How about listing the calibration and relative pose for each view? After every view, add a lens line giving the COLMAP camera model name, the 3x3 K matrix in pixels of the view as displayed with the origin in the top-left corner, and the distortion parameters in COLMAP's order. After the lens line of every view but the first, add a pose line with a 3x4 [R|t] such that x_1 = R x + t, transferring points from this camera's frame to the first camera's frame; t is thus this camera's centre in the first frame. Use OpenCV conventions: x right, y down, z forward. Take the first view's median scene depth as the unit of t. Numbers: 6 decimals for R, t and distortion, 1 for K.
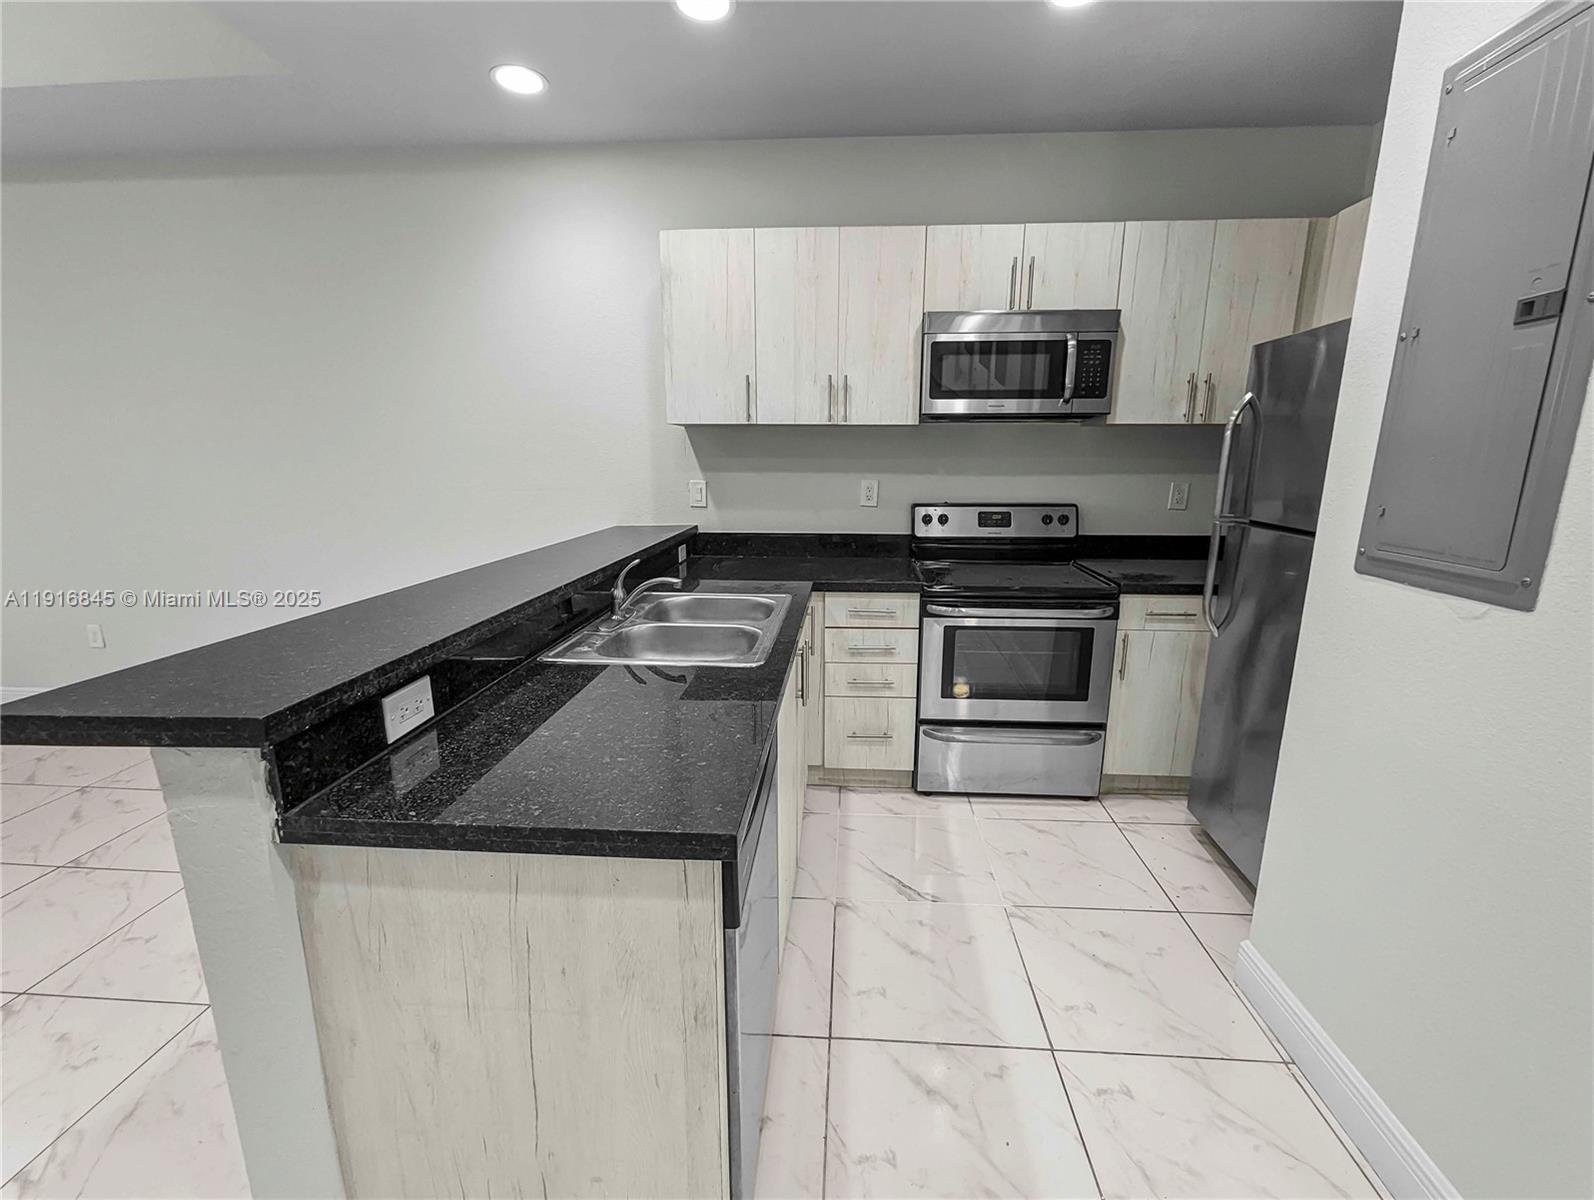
lens RADIAL K [[693.1, 0, 807.0], [0, 693.1, 595.6], [0, 0, 1]] dist [0.000920, 0.000032]
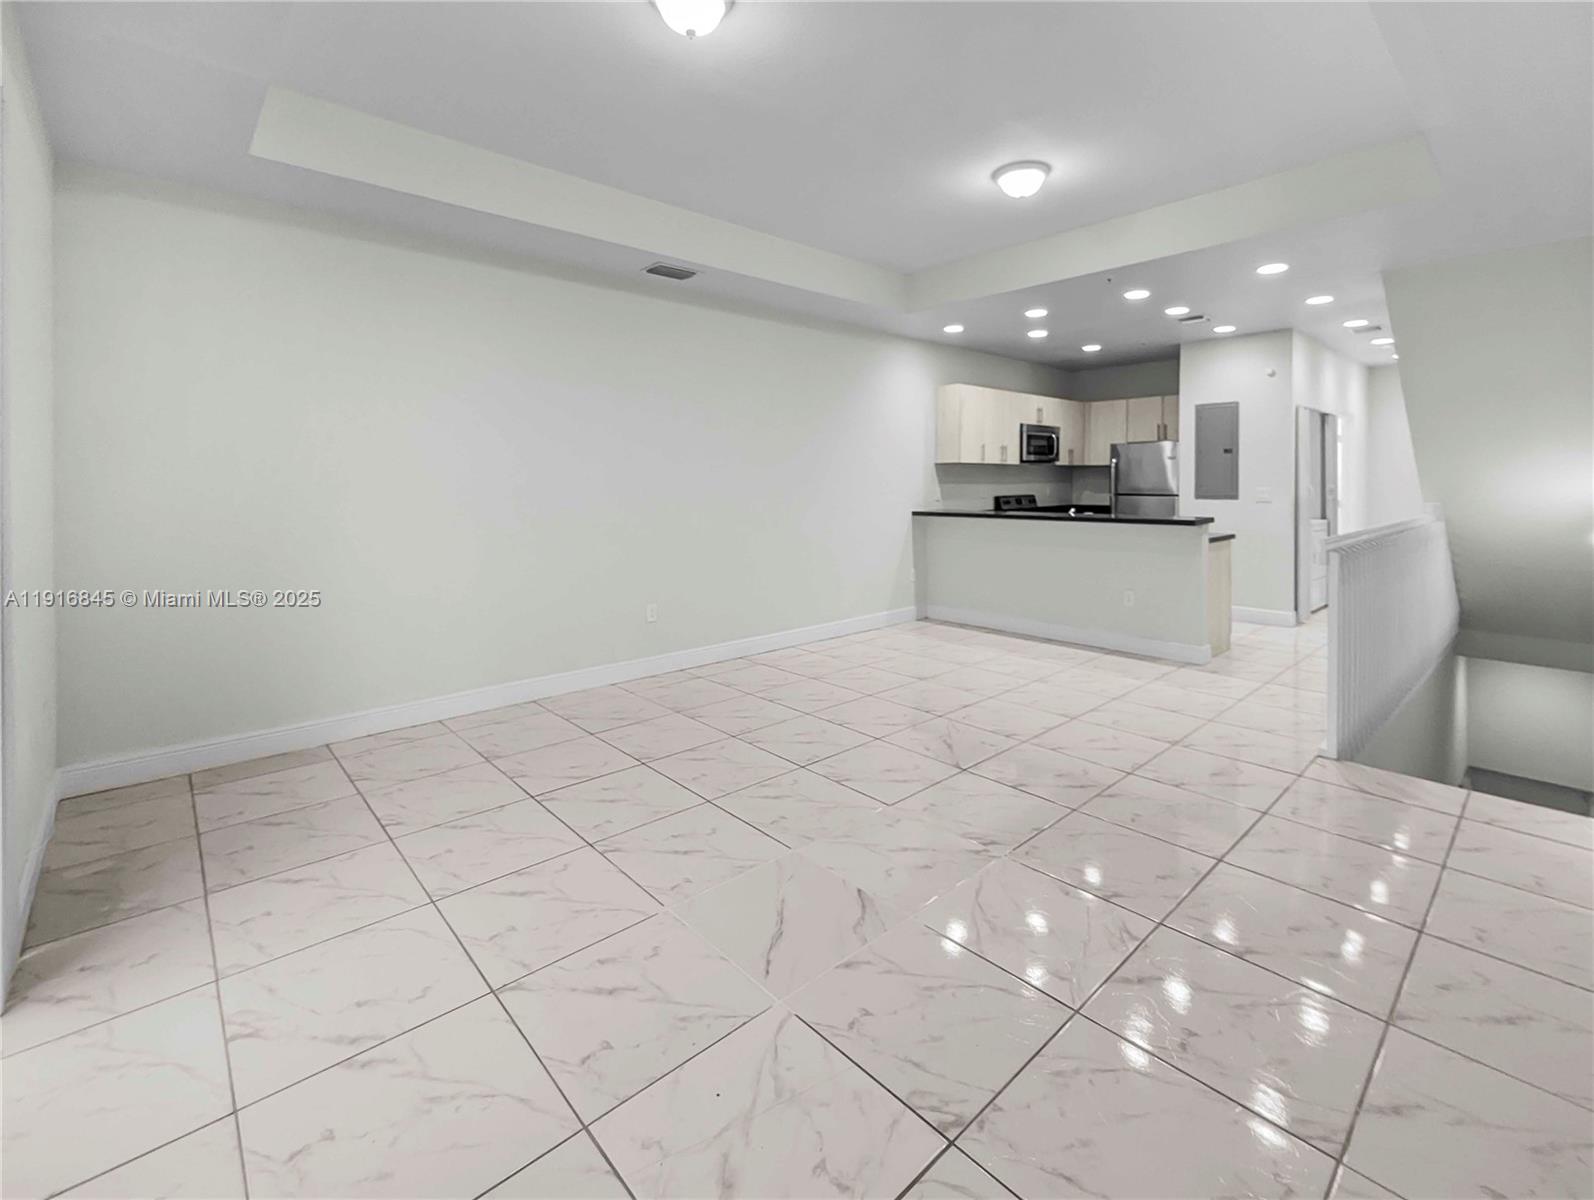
lens RADIAL K [[723.9, 0, 796.2], [0, 723.9, 494.2], [0, 0, 1]] dist [-0.002121, -0.000690]
pose [[0.693228, -0.019630, 0.720451, -2.384174], [0.150697, 0.981481, -0.118260, 0.054986], [-0.704788, 0.190551, 0.683348, -0.231837]]
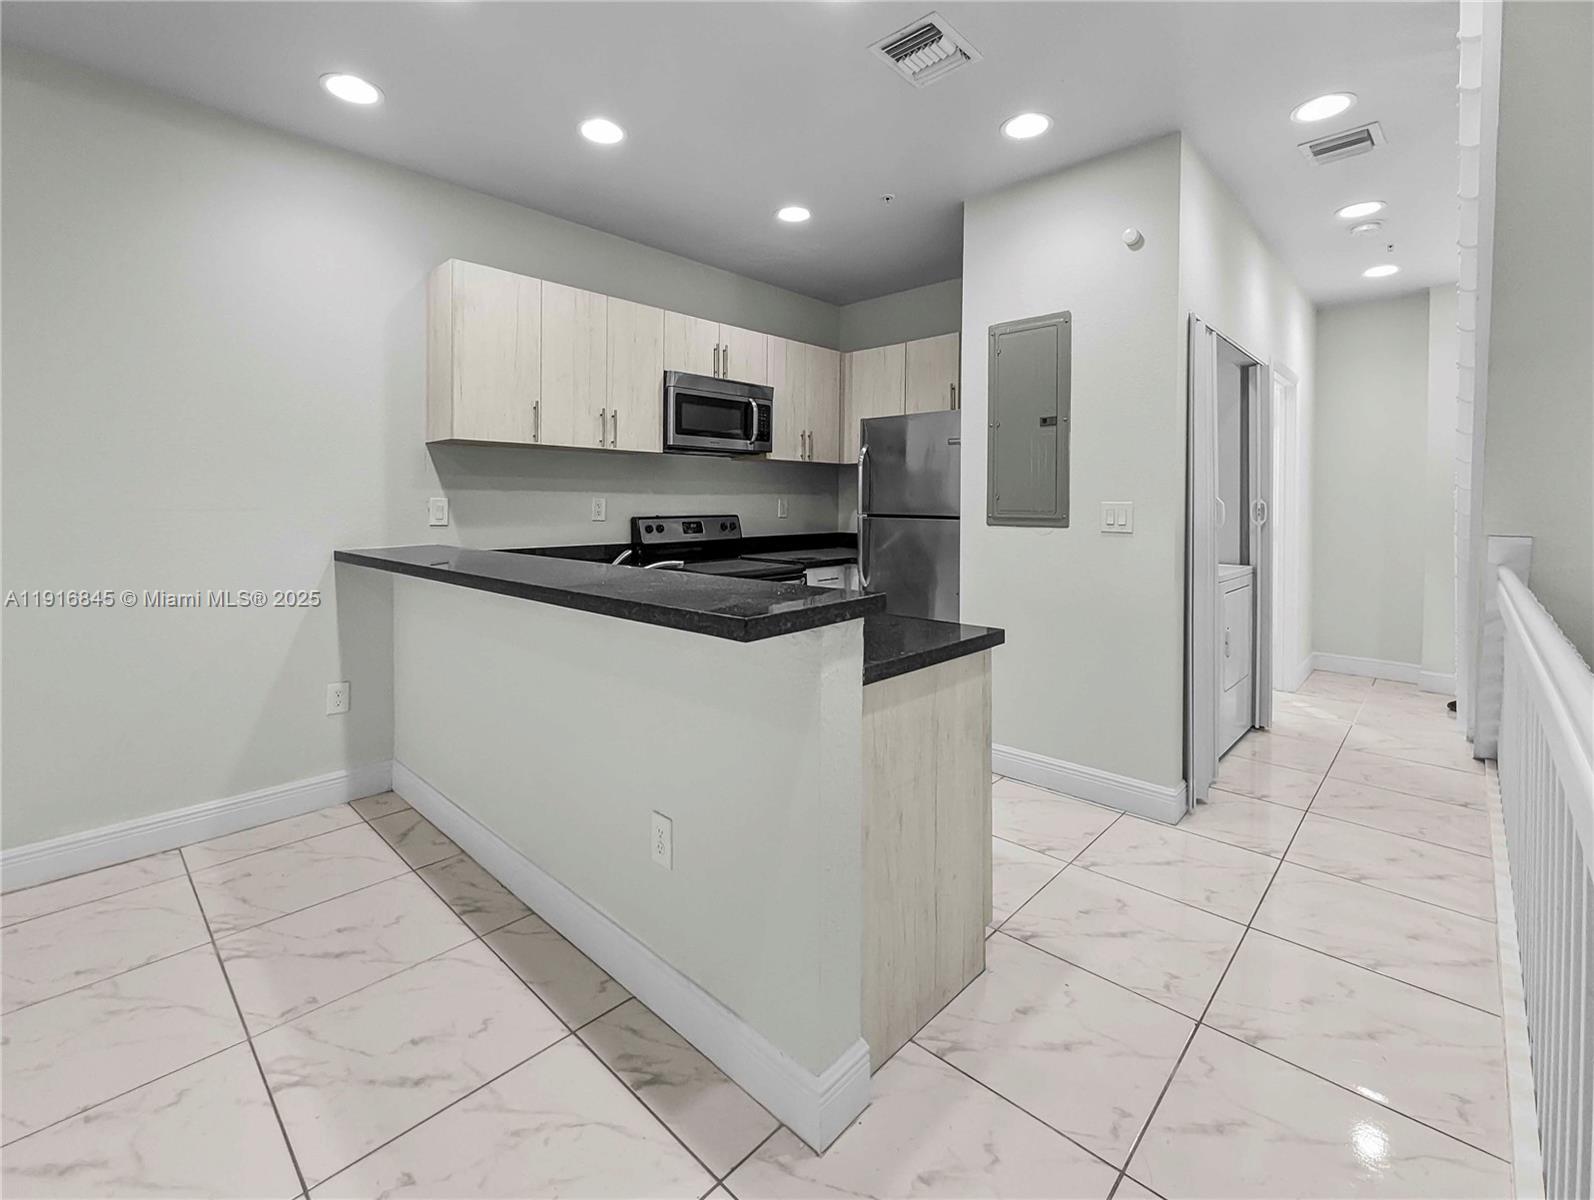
lens RADIAL K [[710.2, 0, 798.7], [0, 710.2, 513.8], [0, 0, 1]] dist [-0.001310, -0.000105]
pose [[0.639384, -0.013997, 0.768760, -0.696240], [0.151298, 0.982577, -0.107945, 0.042886], [-0.753855, 0.185330, 0.630361, 0.007218]]
